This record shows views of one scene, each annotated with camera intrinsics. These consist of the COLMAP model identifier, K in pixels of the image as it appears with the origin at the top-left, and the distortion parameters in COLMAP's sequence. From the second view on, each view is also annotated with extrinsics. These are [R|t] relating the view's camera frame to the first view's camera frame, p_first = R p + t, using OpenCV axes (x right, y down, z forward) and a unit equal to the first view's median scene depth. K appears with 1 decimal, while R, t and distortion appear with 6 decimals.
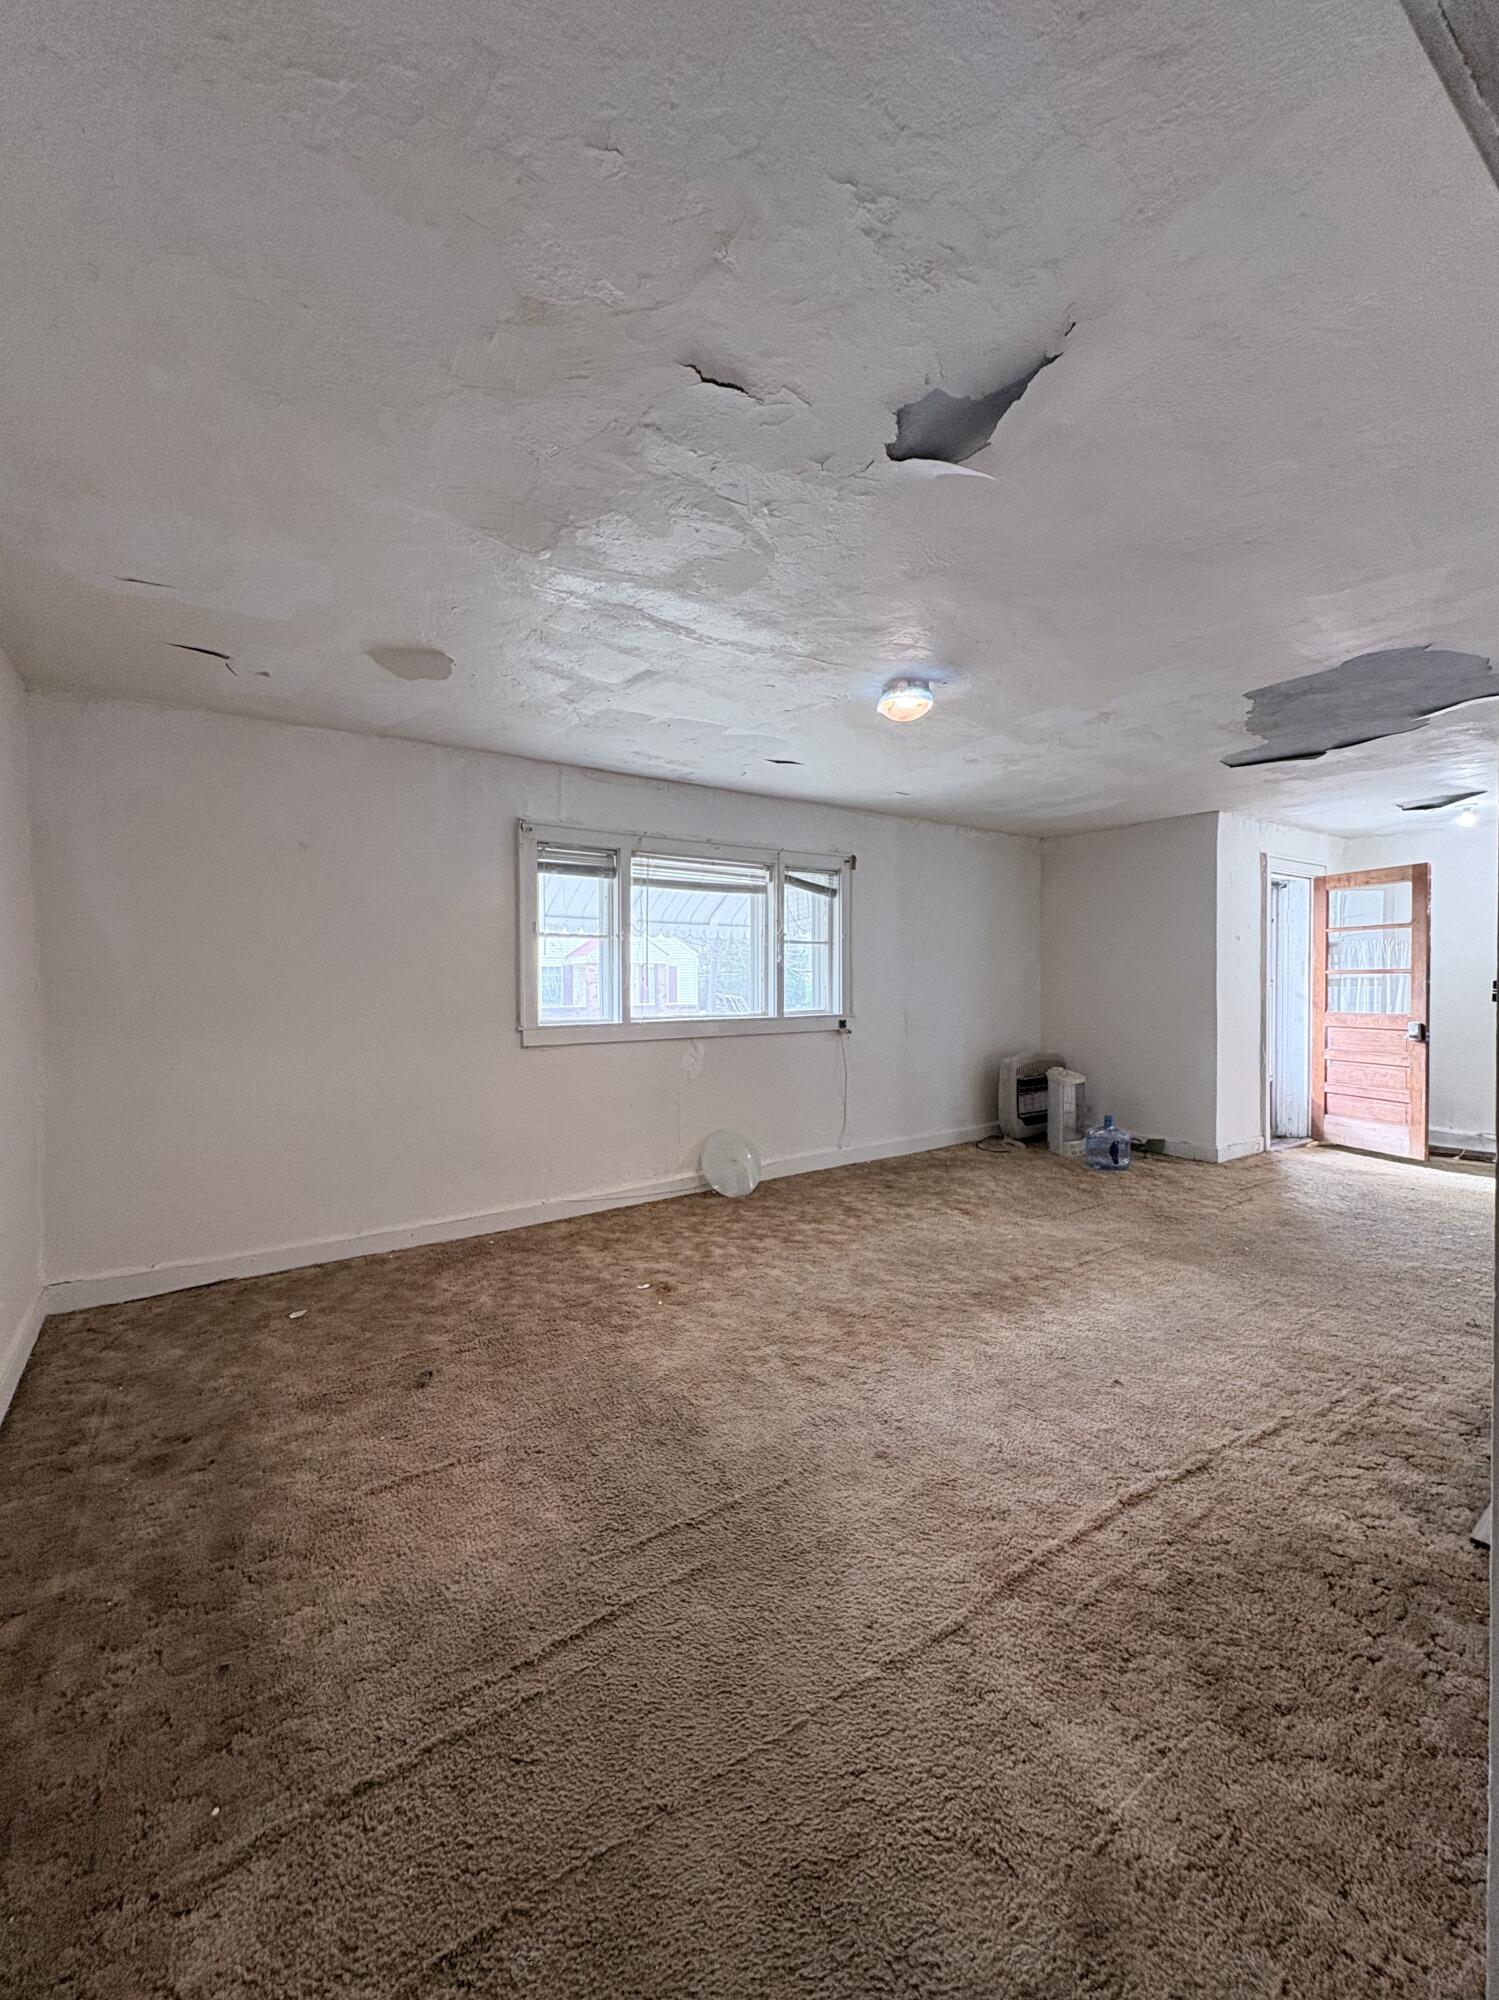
lens RADIAL K [[802.7, 0, 751.7], [0, 802.7, 999.6], [0, 0, 1]] dist [-0.001478, 0.000297]
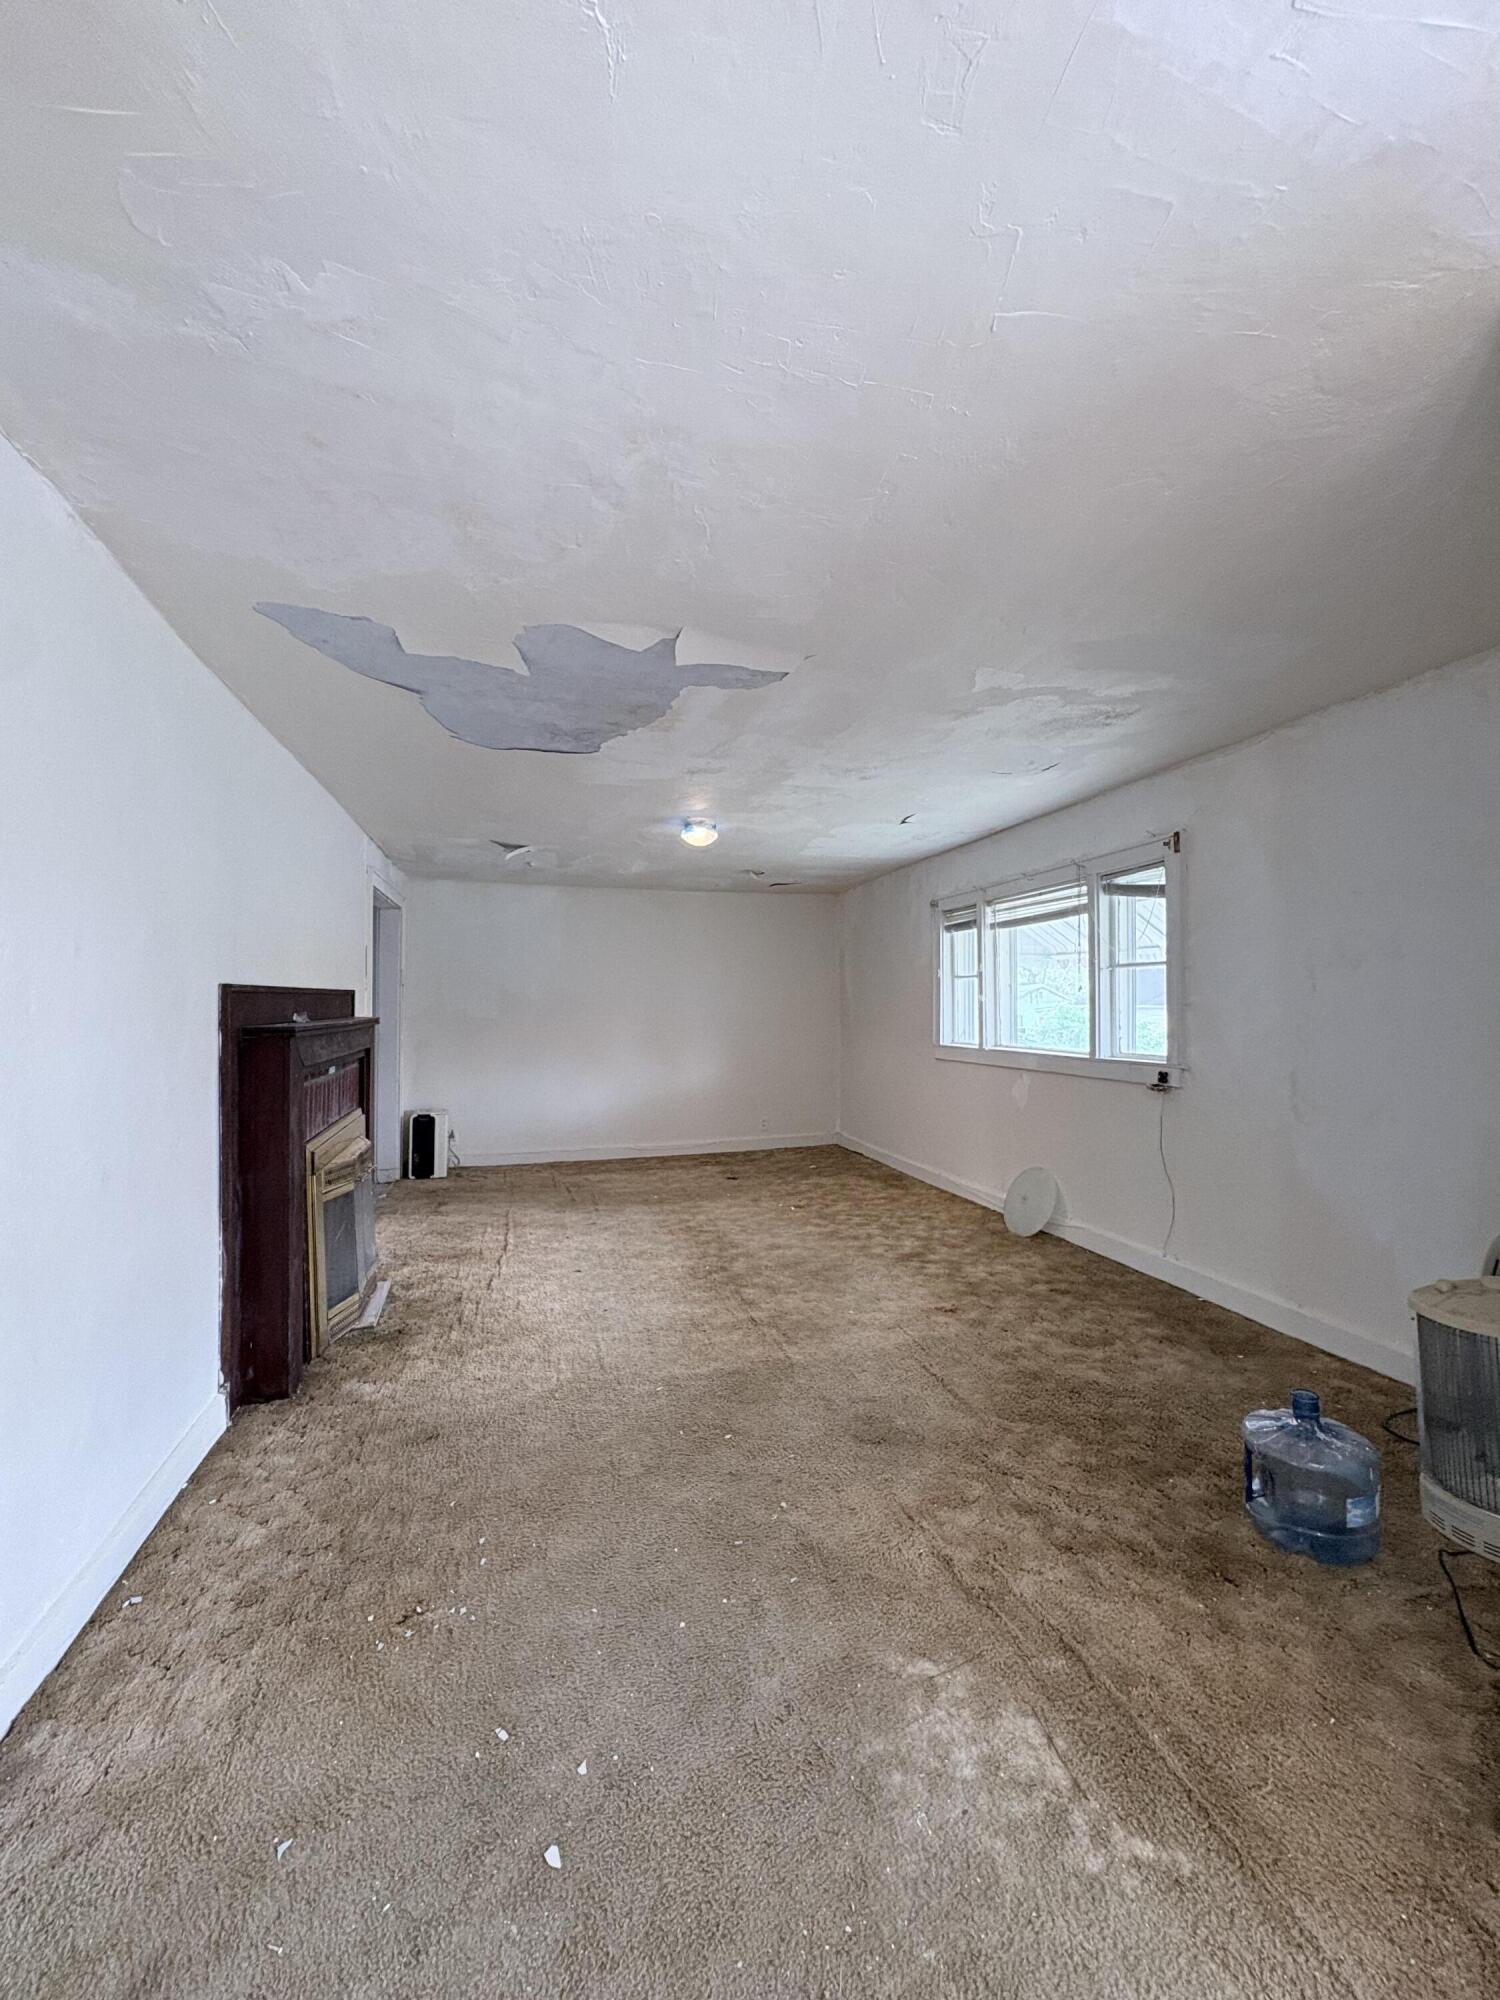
lens RADIAL K [[802.7, 0, 752.2], [0, 802.7, 999.6], [0, 0, 1]] dist [-0.001478, 0.000297]
pose [[-0.329470, -0.002151, -0.944164, 1.124401], [-0.016625, 0.999856, 0.003524, -0.042901], [0.944020, 0.016858, -0.329458, 1.125013]]
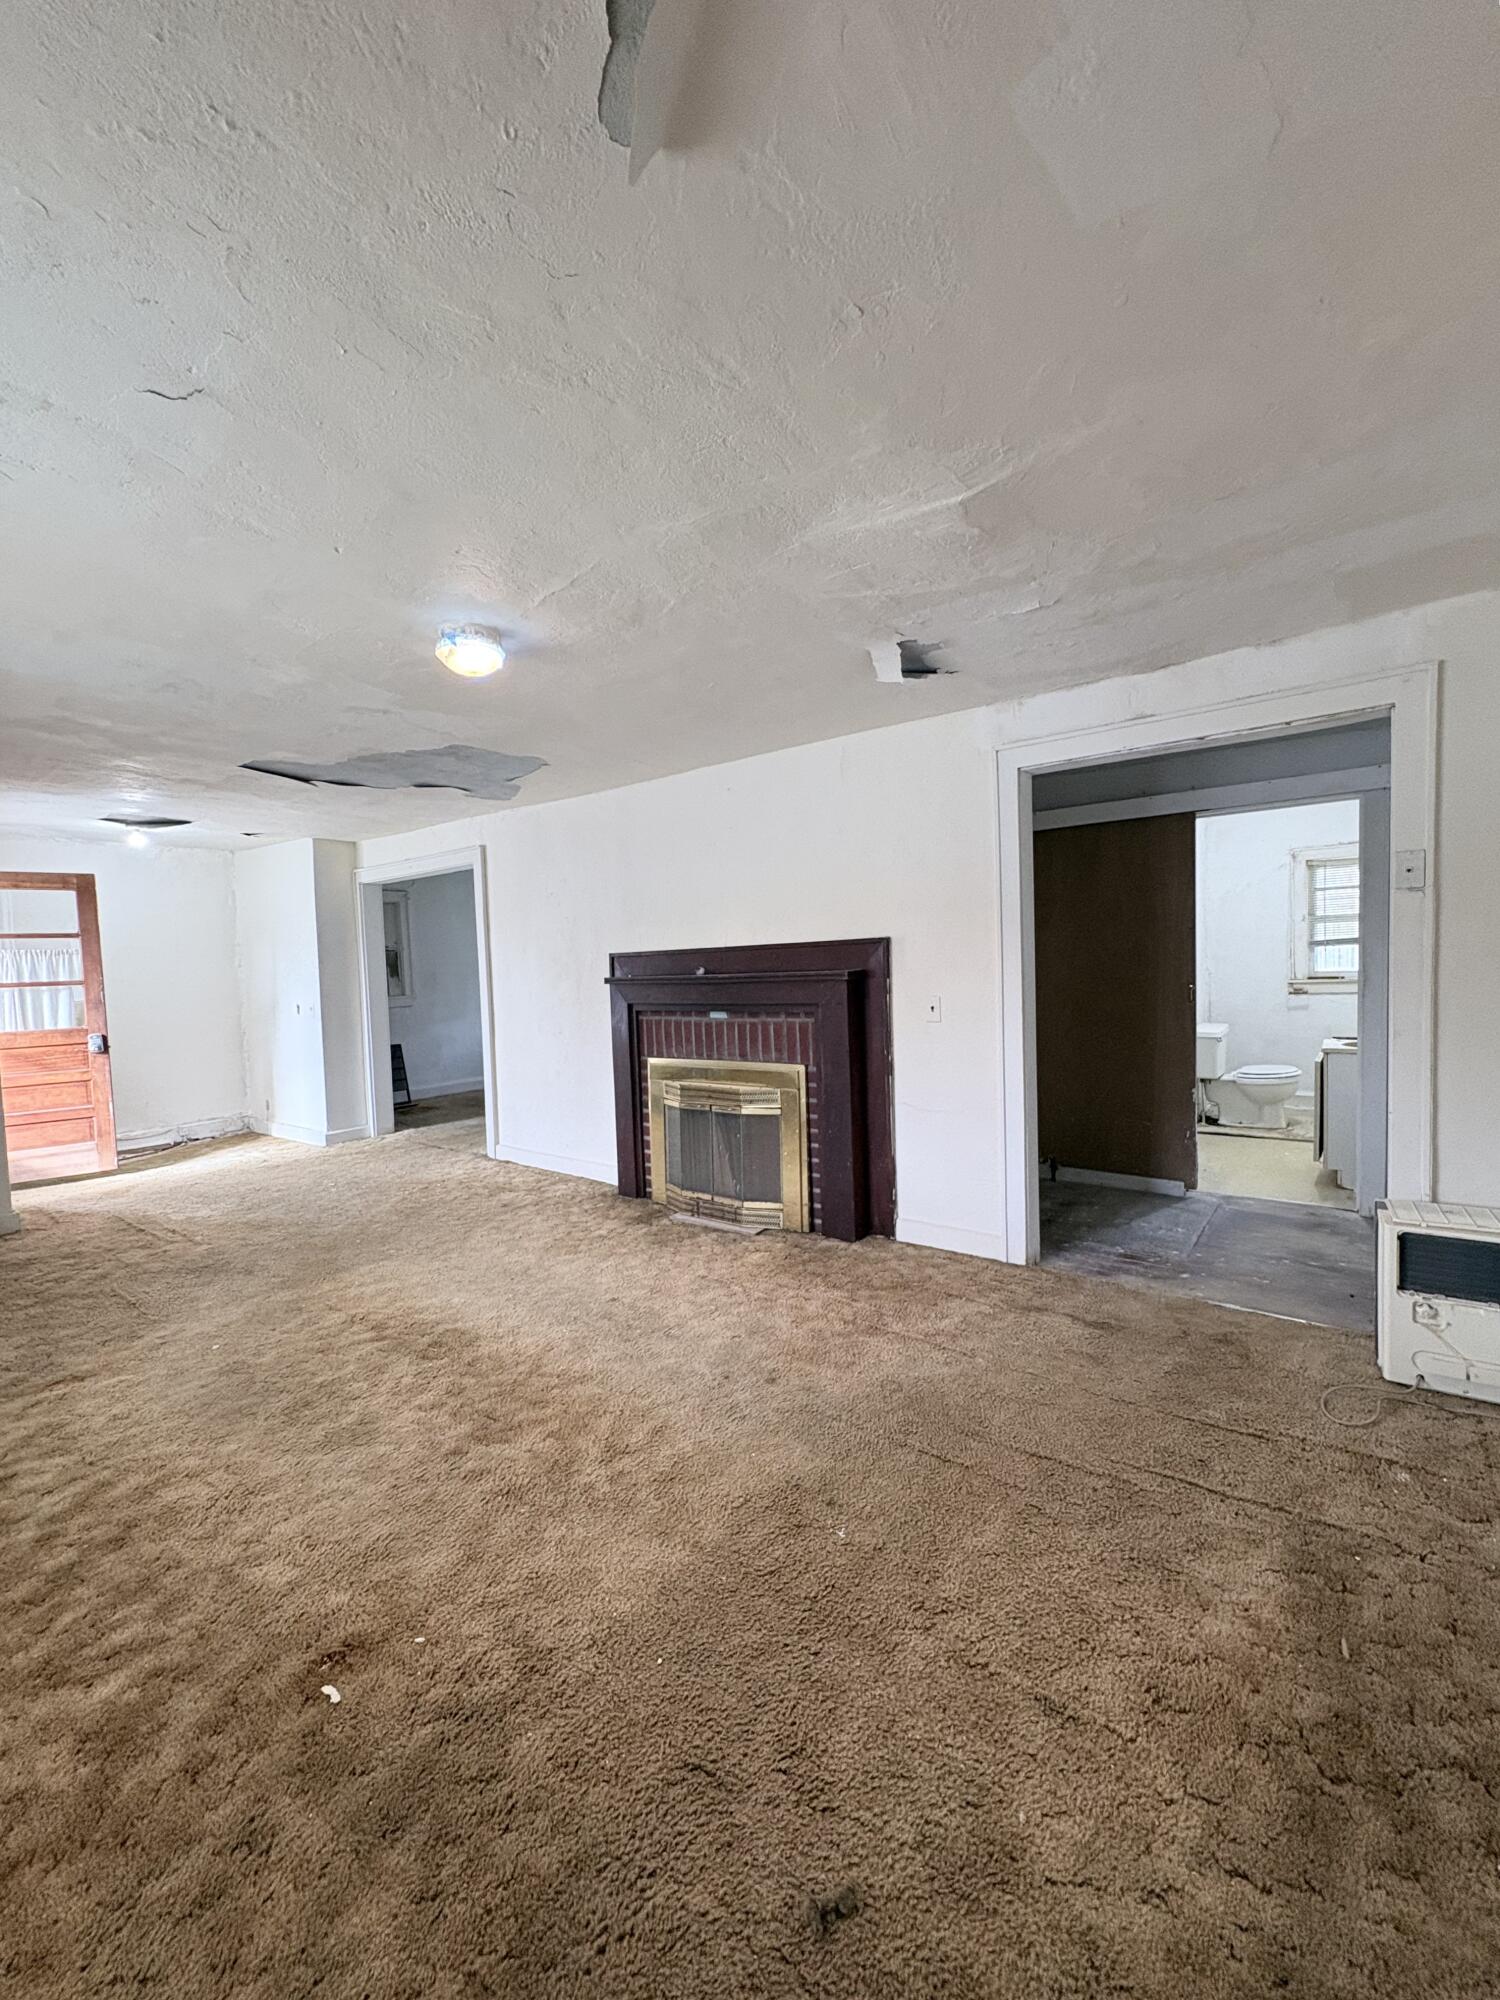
lens RADIAL K [[802.7, 0, 752.2], [0, 802.7, 999.6], [0, 0, 1]] dist [-0.001478, 0.000297]
pose [[-0.304841, -0.033968, 0.951797, -0.486953], [0.055108, 0.997060, 0.053233, -0.029646], [-0.950808, 0.068679, -0.302073, 0.699574]]
